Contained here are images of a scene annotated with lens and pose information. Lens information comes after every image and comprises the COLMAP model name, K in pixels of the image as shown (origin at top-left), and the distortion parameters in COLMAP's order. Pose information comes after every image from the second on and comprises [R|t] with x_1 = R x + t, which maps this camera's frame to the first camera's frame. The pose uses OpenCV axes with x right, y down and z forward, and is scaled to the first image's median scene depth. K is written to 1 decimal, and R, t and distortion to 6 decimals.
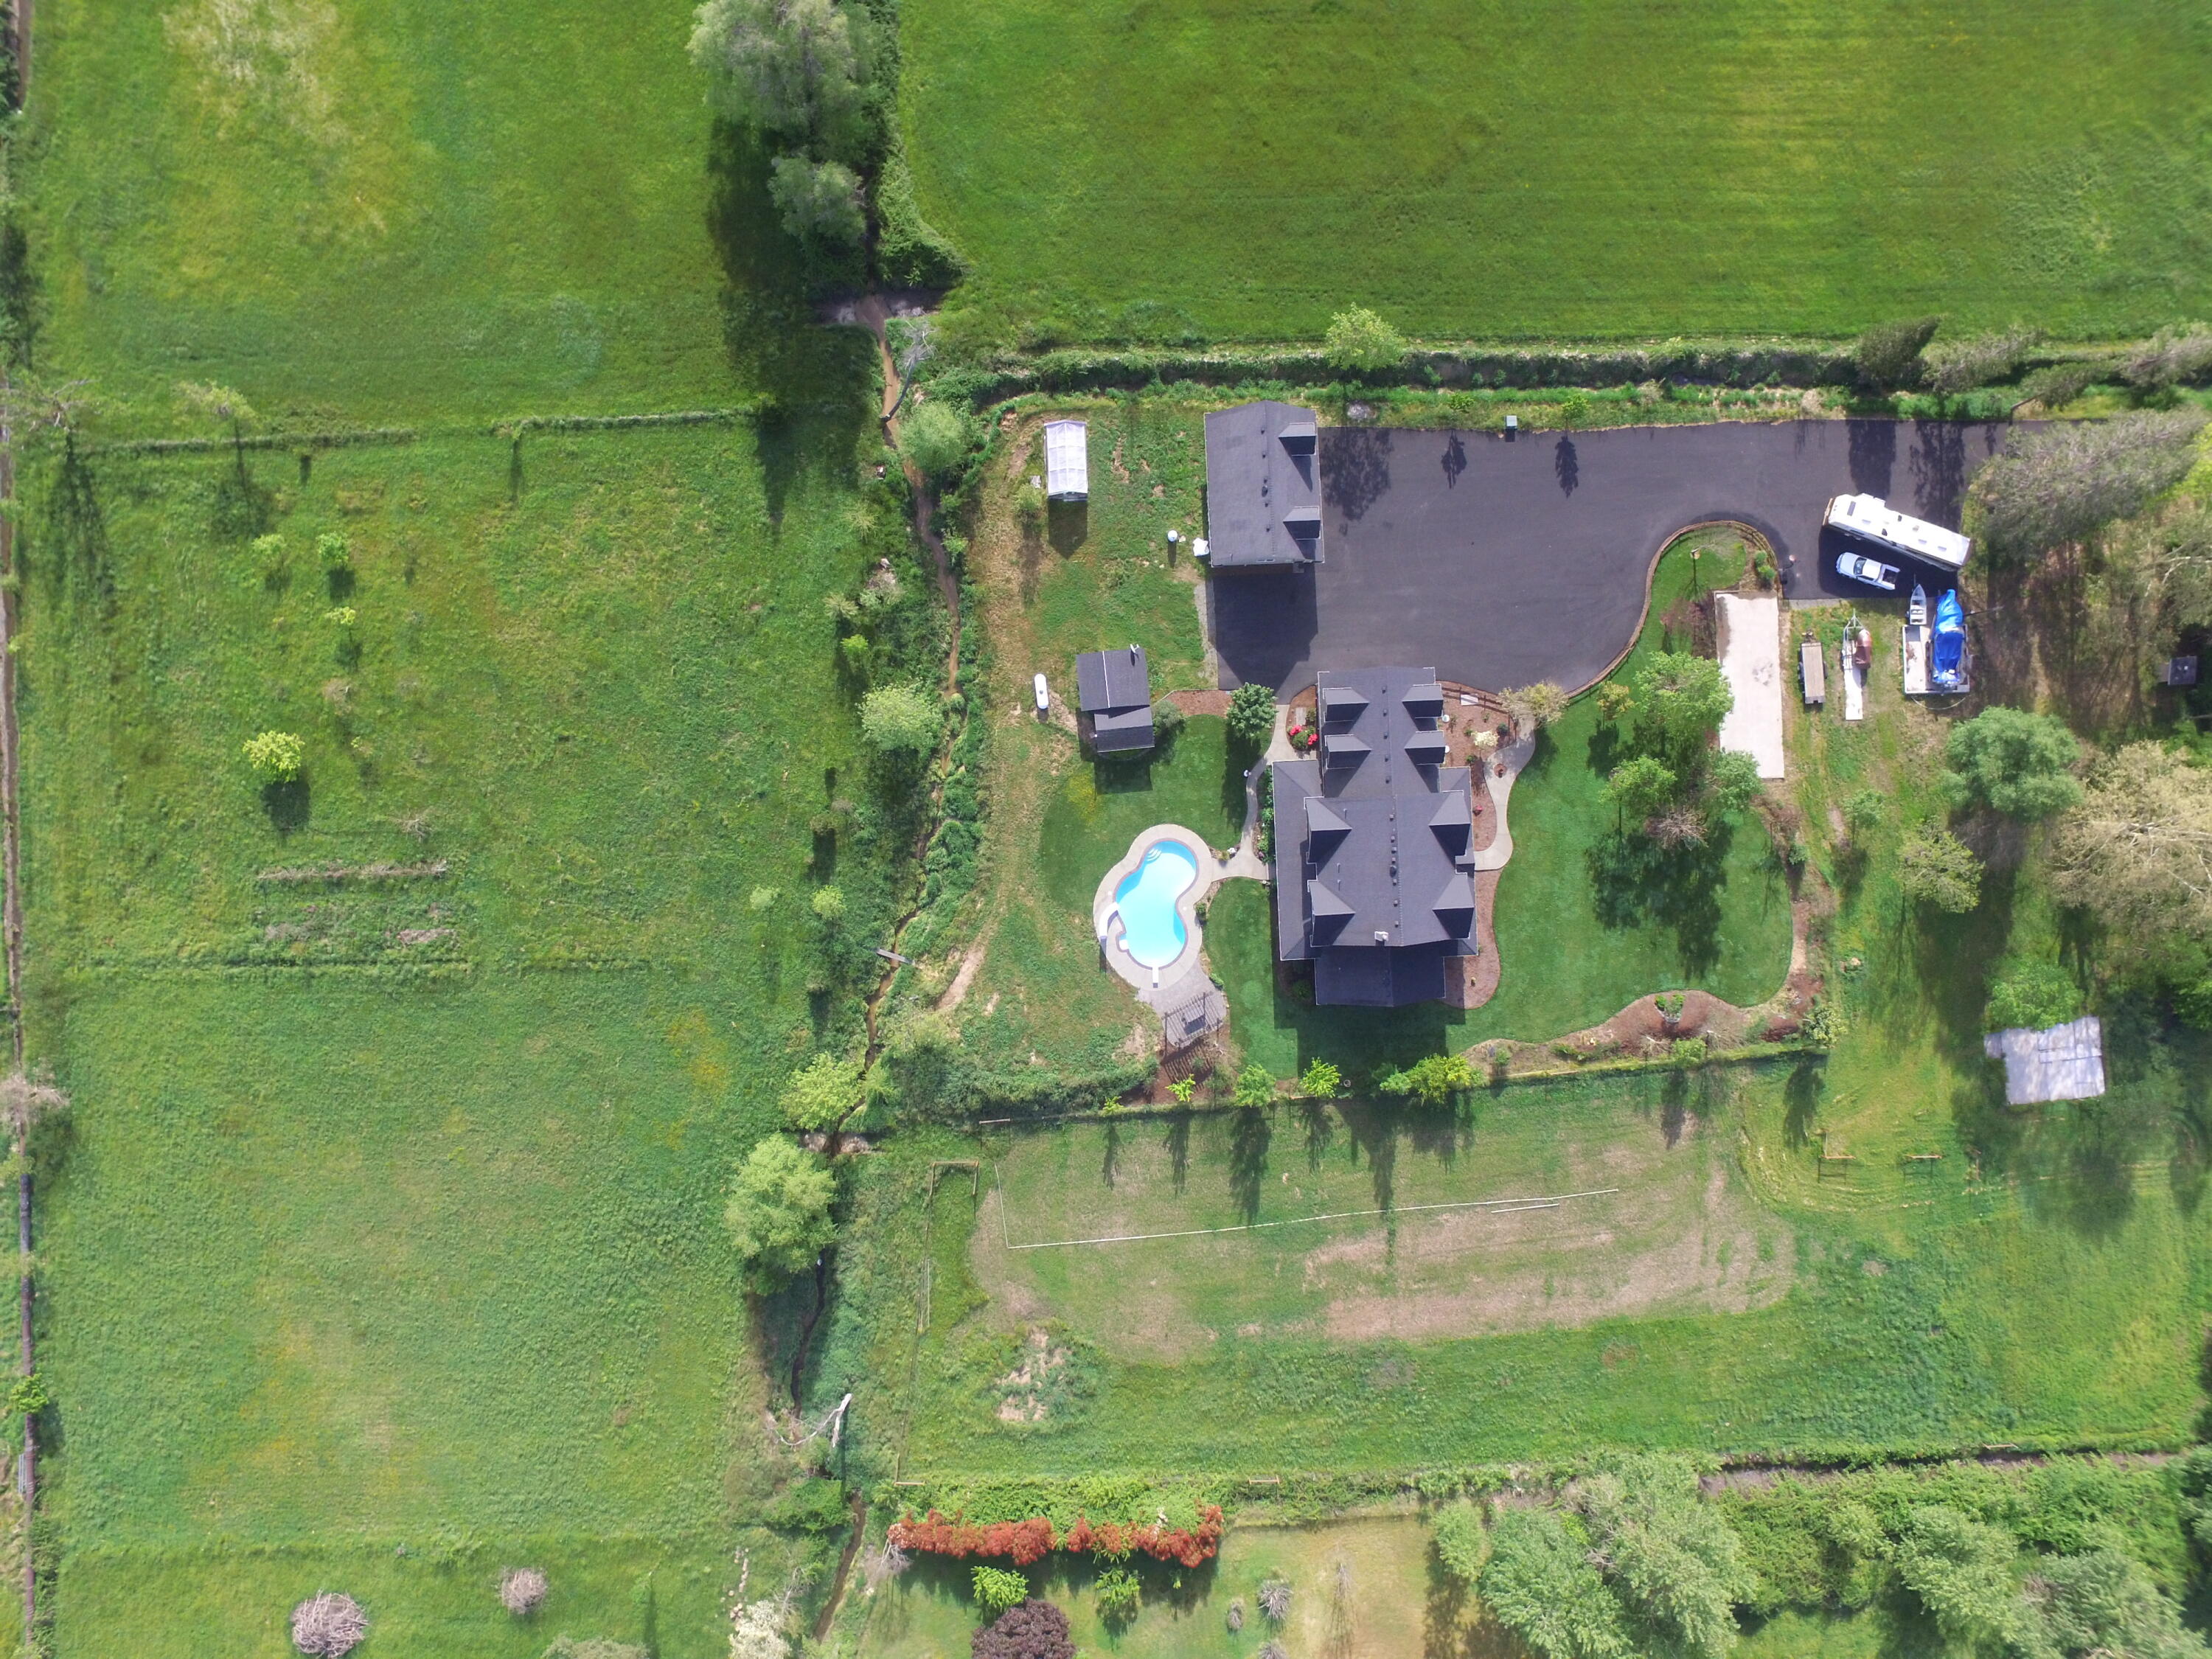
lens RADIAL K [[1494.1, 0, 1093.1], [0, 1494.1, 816.2], [0, 0, 1]] dist [-0.127590, 0.090242]
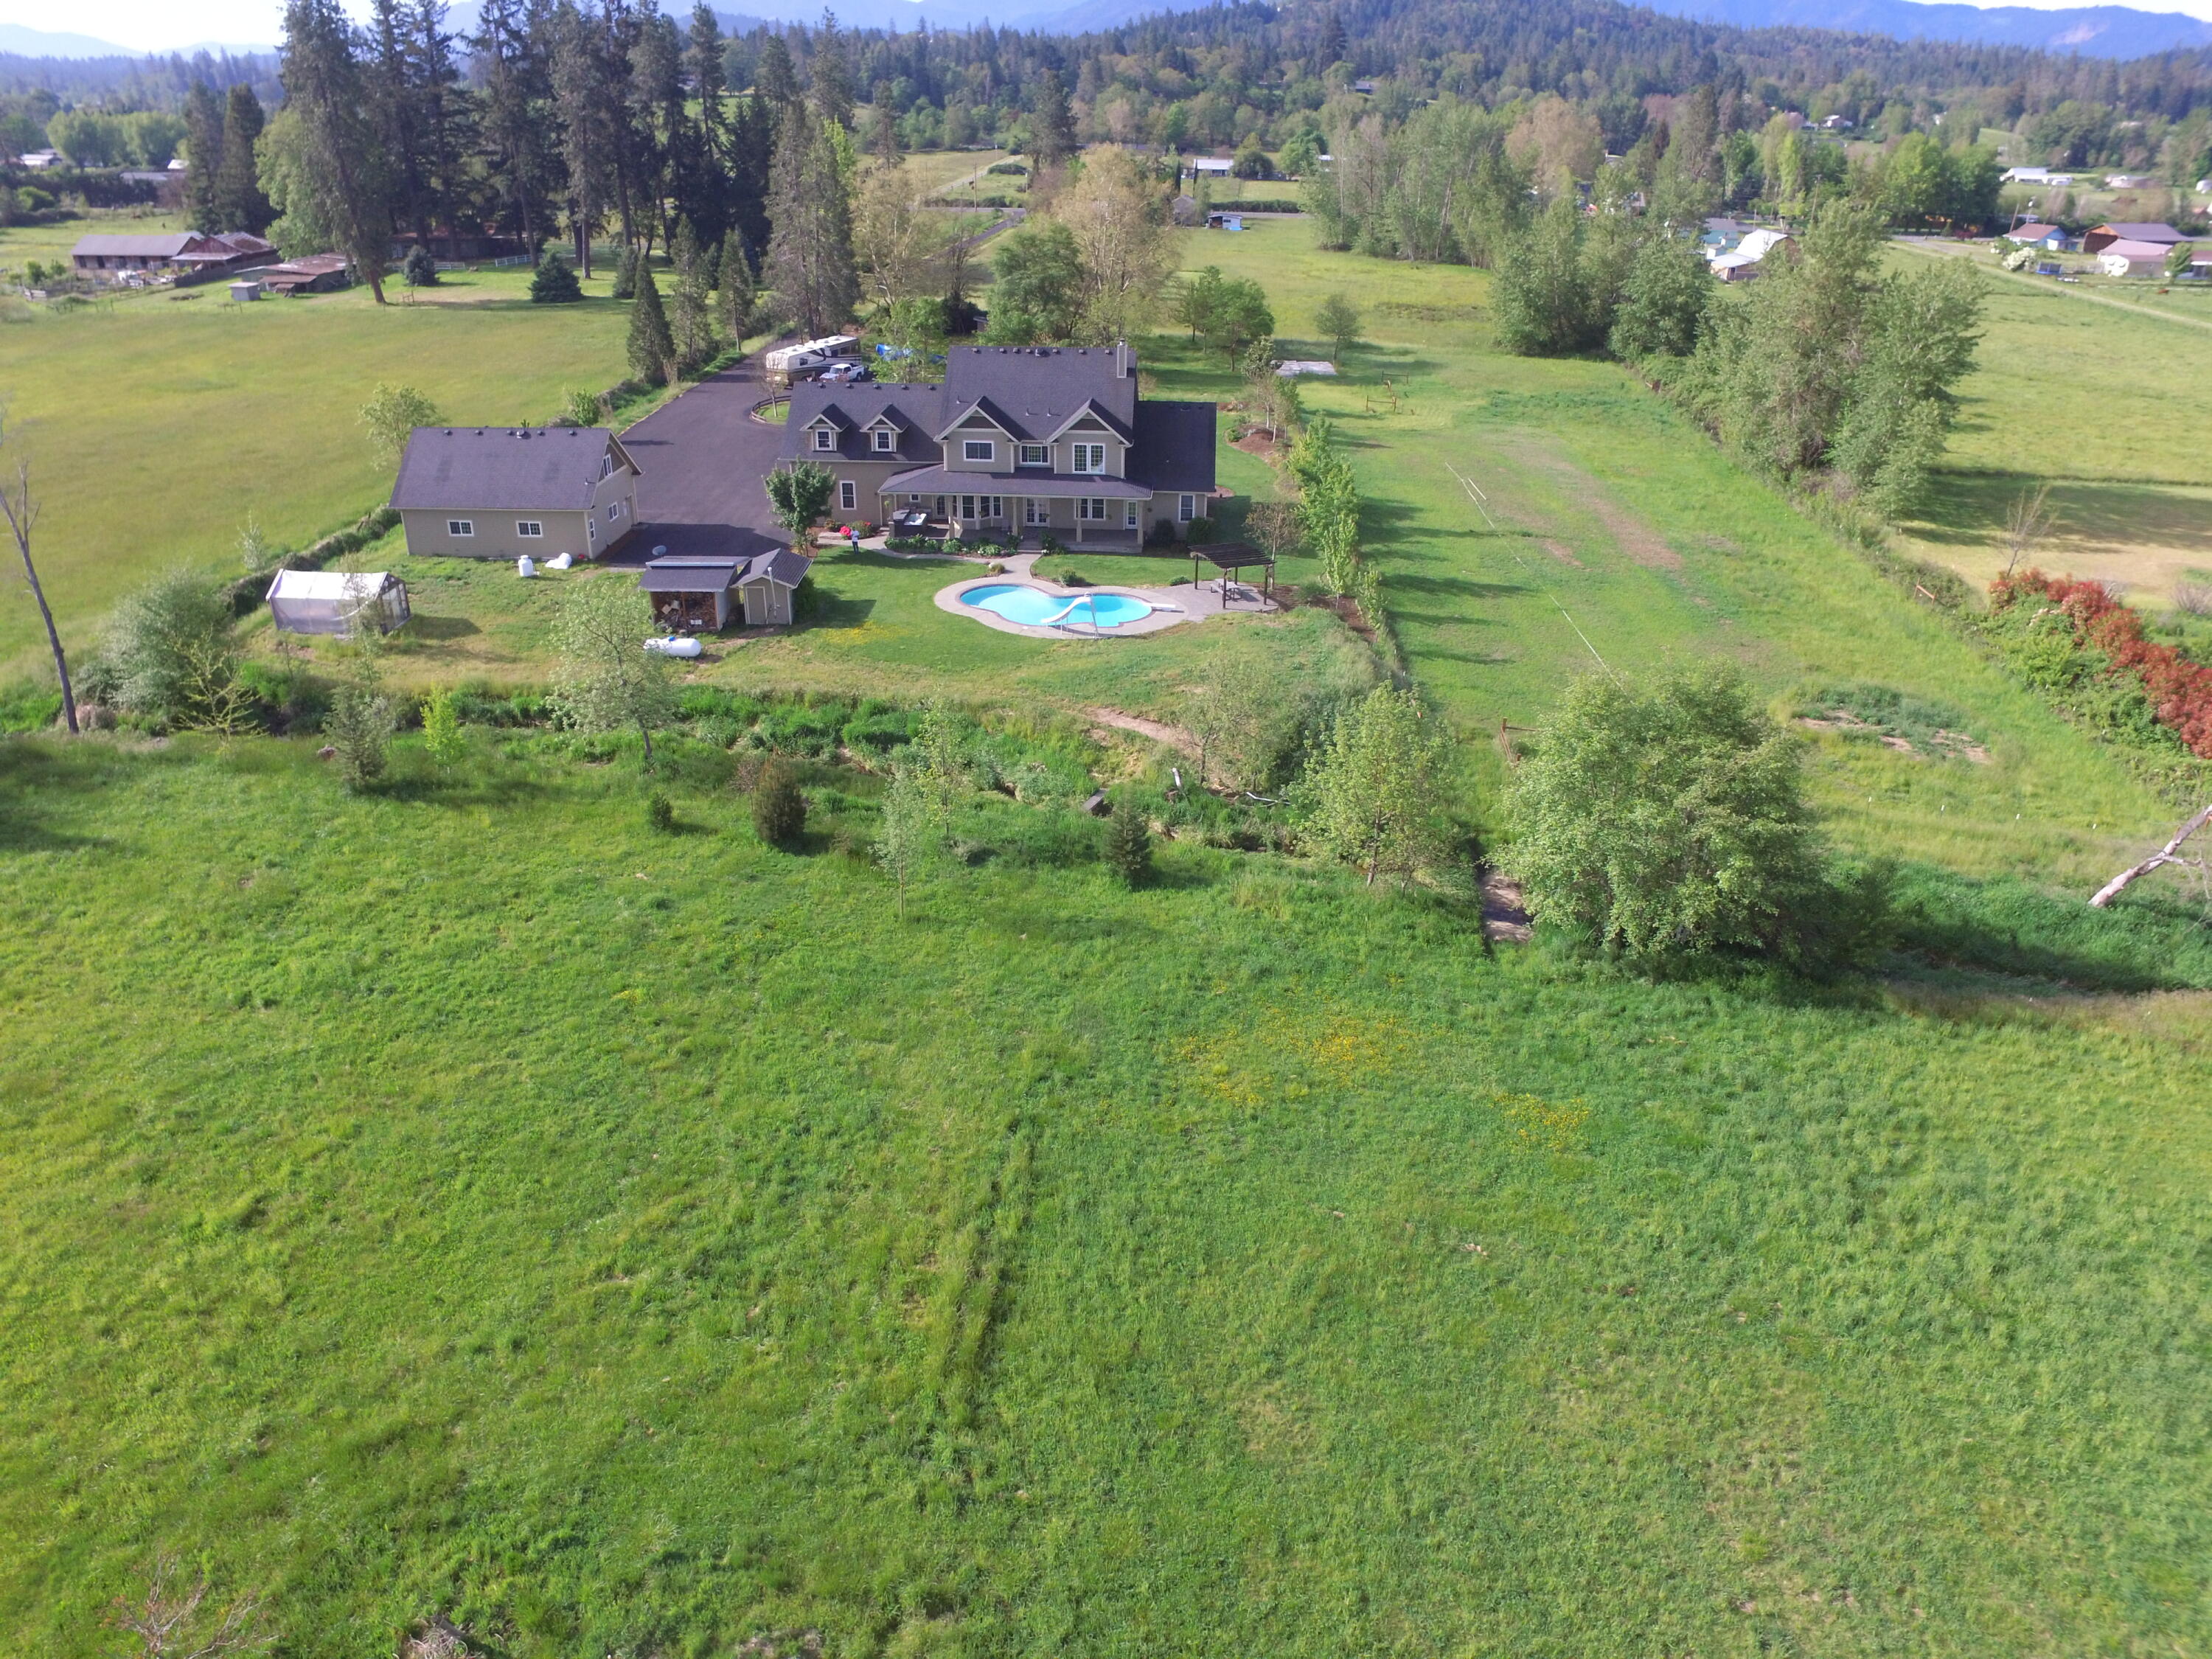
lens RADIAL K [[1494.1, 0, 1090.7], [0, 1494.1, 807.5], [0, 0, 1]] dist [-0.127590, 0.090242]
pose [[0.114609, -0.450065, 0.885611, -0.561987], [0.993360, 0.060934, -0.097587, 0.142695], [-0.010043, 0.890915, 0.454060, 0.785936]]
